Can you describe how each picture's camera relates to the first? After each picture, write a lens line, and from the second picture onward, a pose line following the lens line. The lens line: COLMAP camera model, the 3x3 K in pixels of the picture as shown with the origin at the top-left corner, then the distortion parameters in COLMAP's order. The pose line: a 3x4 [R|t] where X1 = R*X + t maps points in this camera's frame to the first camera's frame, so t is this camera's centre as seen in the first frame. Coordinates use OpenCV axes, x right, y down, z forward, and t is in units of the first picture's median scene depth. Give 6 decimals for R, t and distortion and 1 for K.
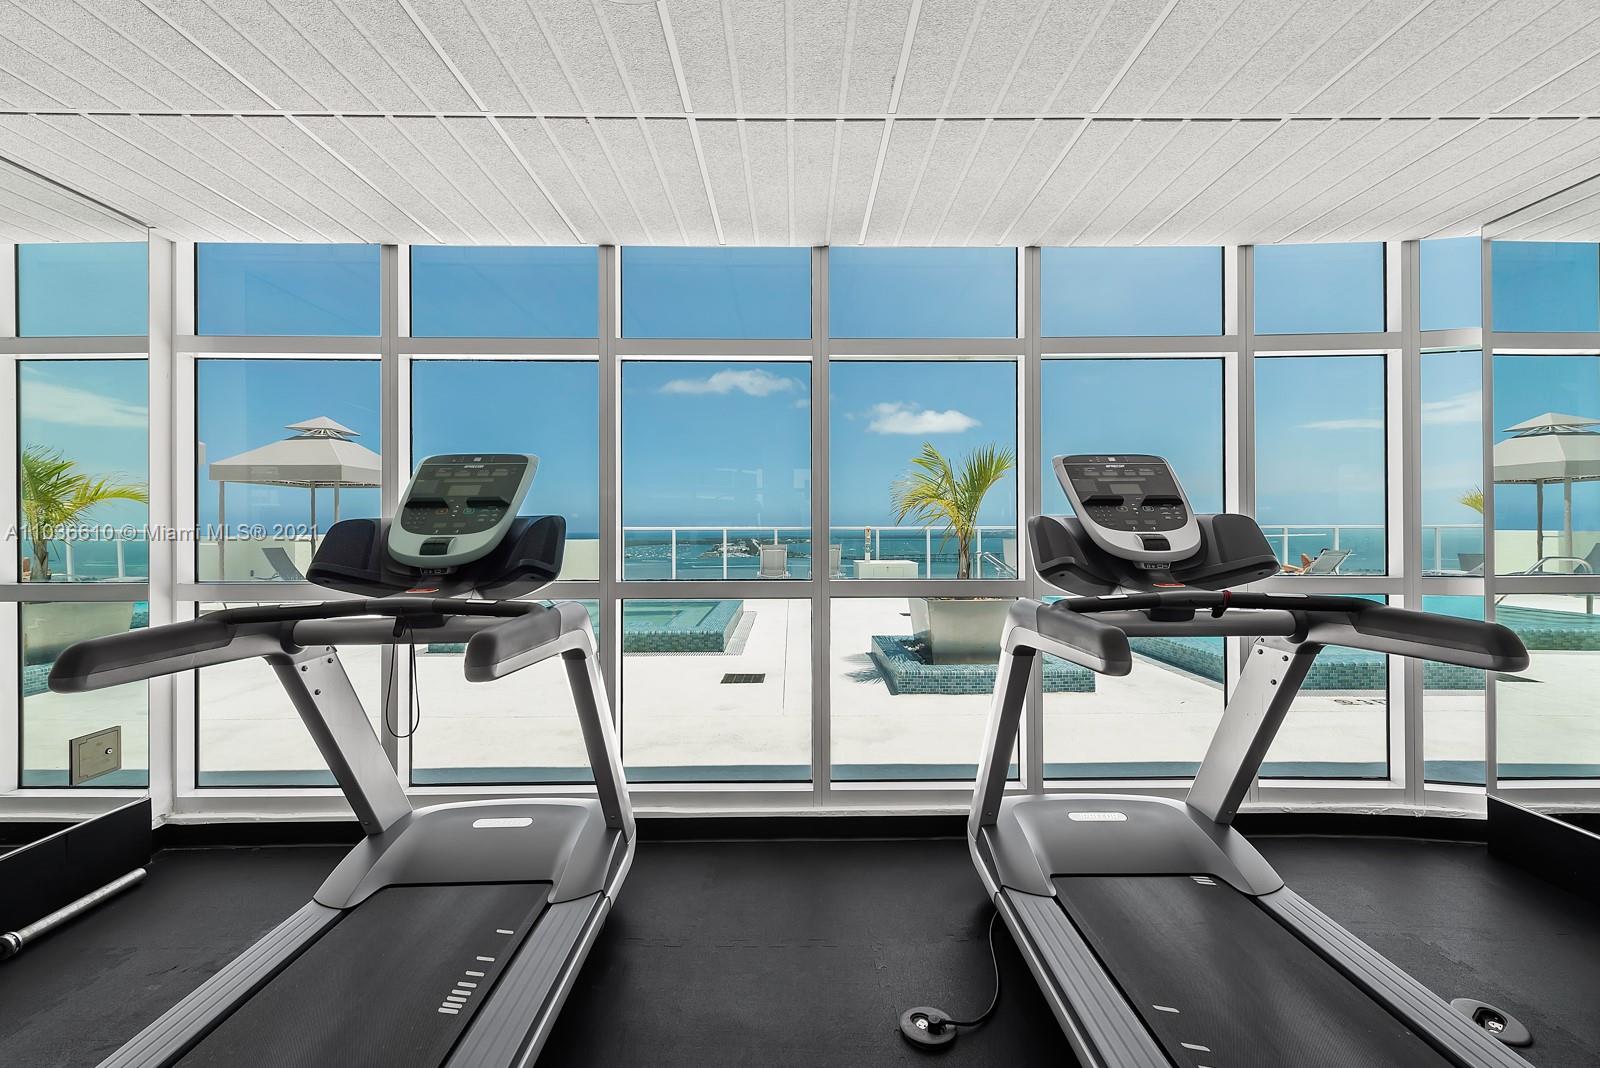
lens RADIAL K [[643.9, 0, 797.2], [0, 643.9, 523.4], [0, 0, 1]] dist [0.007930, 0.000052]
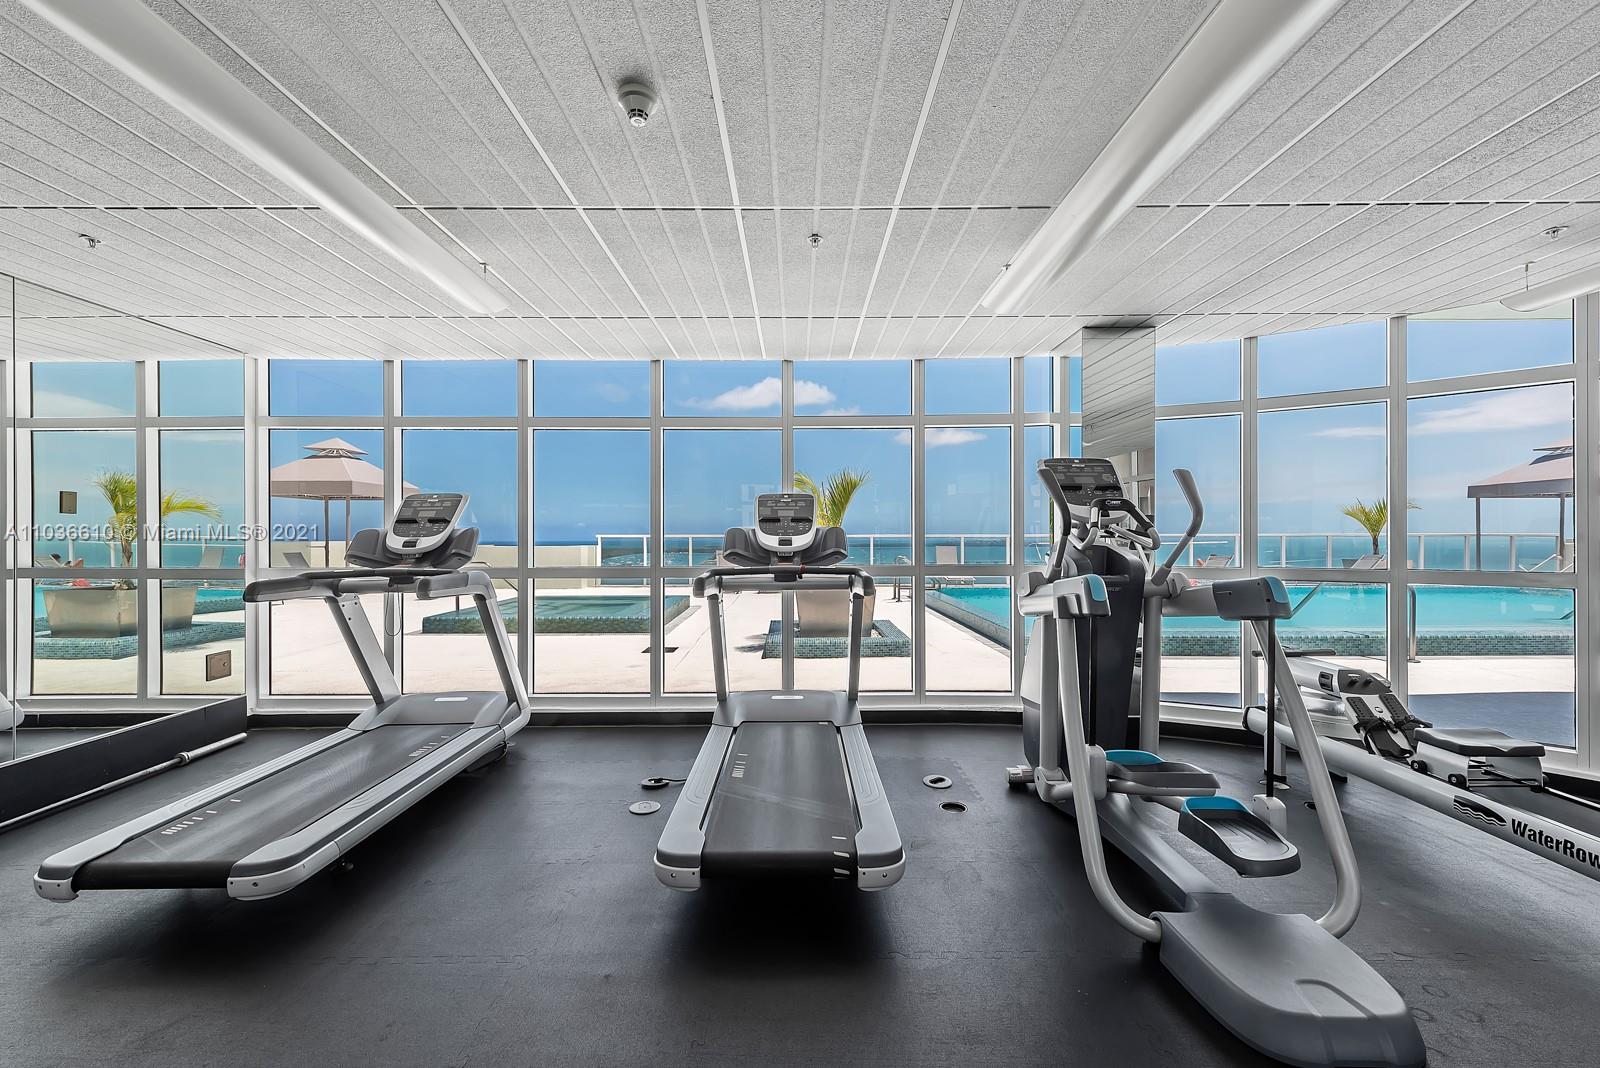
lens RADIAL K [[637.4, 0, 800.0], [0, 637.4, 534.0], [0, 0, 1]] dist [0.000406, 0.000039]
pose [[0.999996, 0.001518, 0.002190, 0.561800], [-0.001525, 0.999994, 0.003128, -0.000114], [-0.002185, -0.003131, 0.999993, -0.851197]]
